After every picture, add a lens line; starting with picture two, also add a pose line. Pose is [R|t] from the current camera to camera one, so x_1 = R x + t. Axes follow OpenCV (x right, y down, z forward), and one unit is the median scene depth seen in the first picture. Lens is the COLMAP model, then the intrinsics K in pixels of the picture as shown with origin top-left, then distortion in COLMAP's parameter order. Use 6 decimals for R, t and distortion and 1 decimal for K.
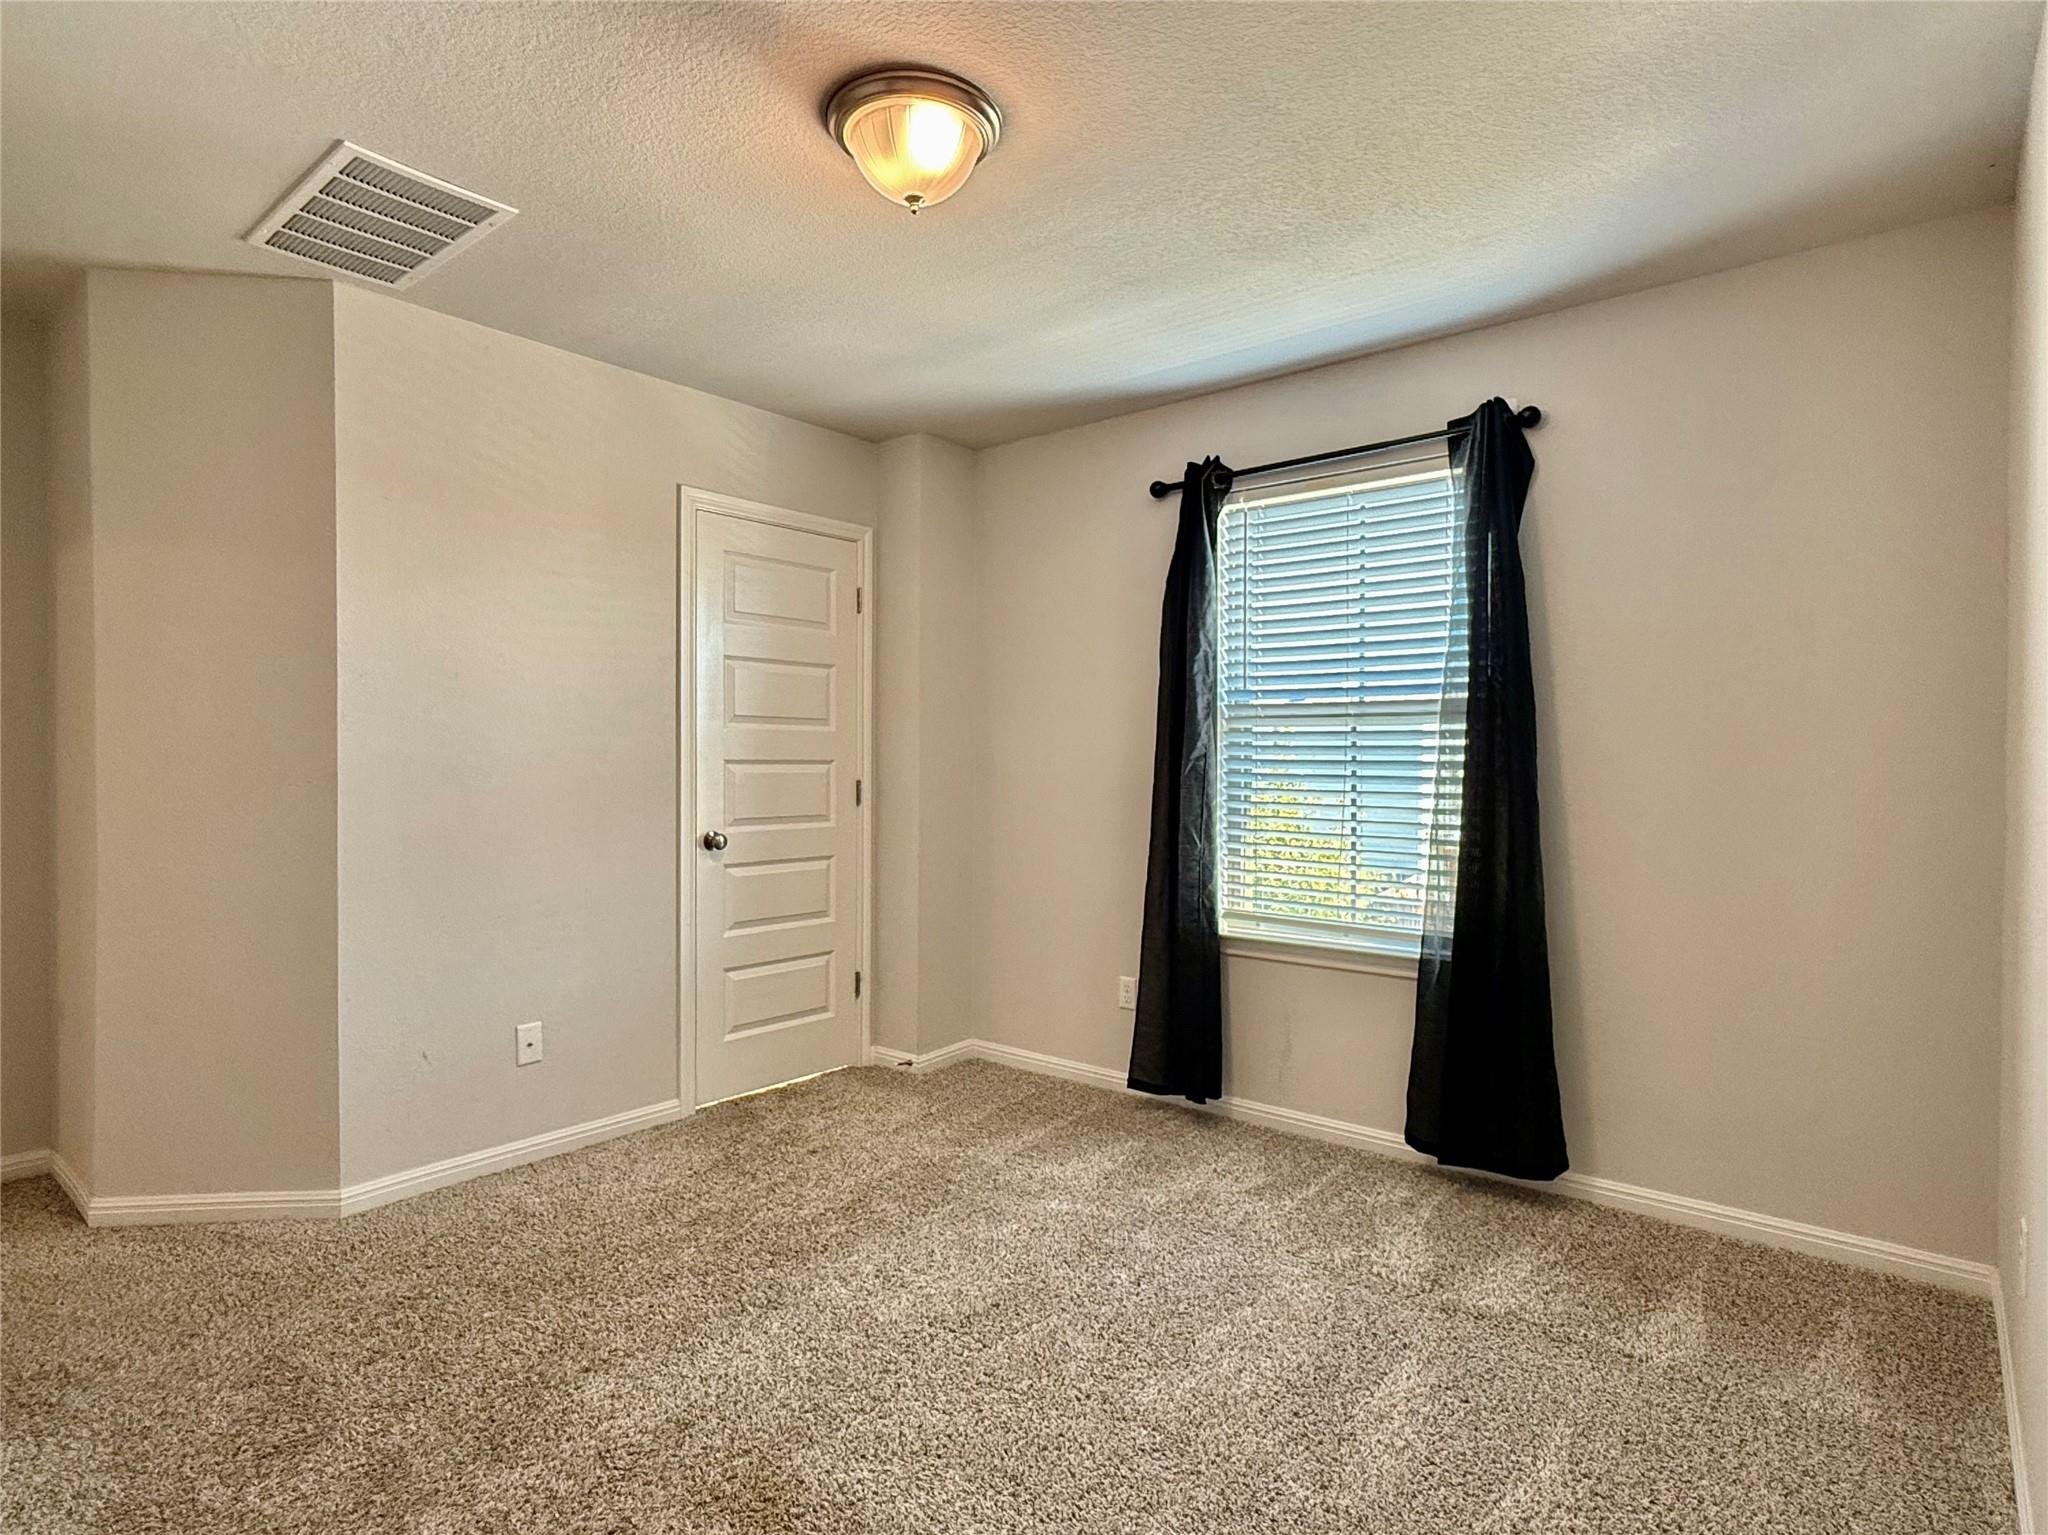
lens RADIAL K [[1085.6, 0, 1021.6], [0, 1085.6, 769.1], [0, 0, 1]] dist [-0.001955, -0.000312]
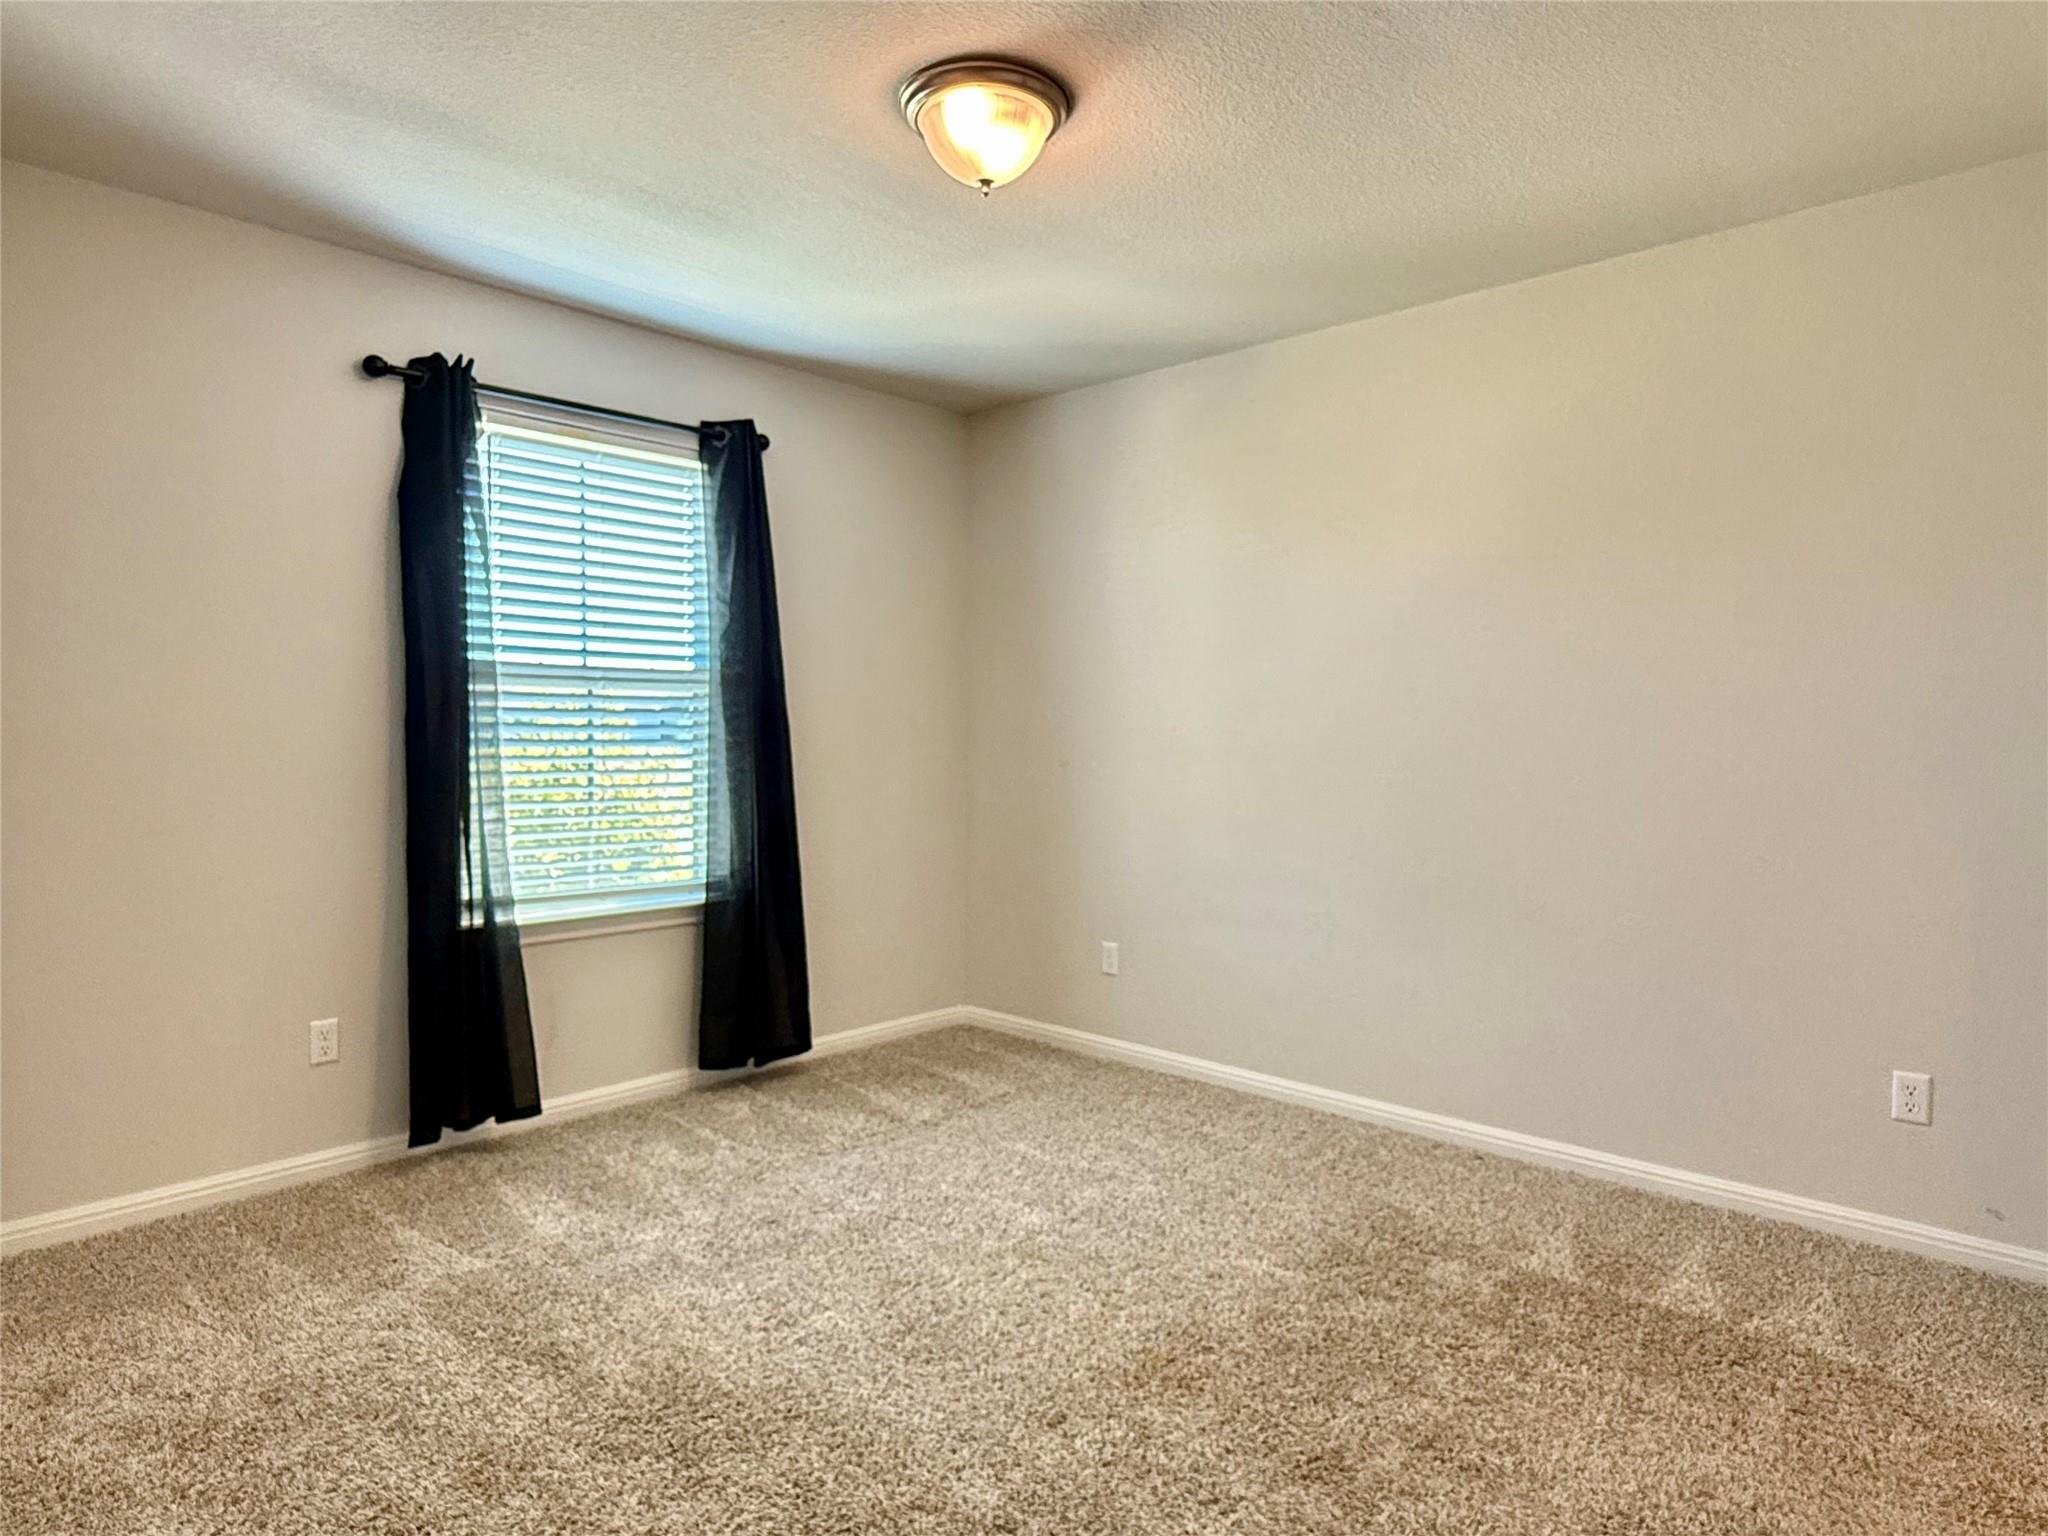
lens RADIAL K [[1185.0, 0, 1022.0], [0, 1185.0, 765.4], [0, 0, 1]] dist [0.001167, 0.000182]
pose [[0.067888, -0.043557, 0.996742, -0.795622], [-0.003296, 0.999031, 0.043882, -0.020915], [-0.997687, -0.006265, 0.067679, 0.576741]]
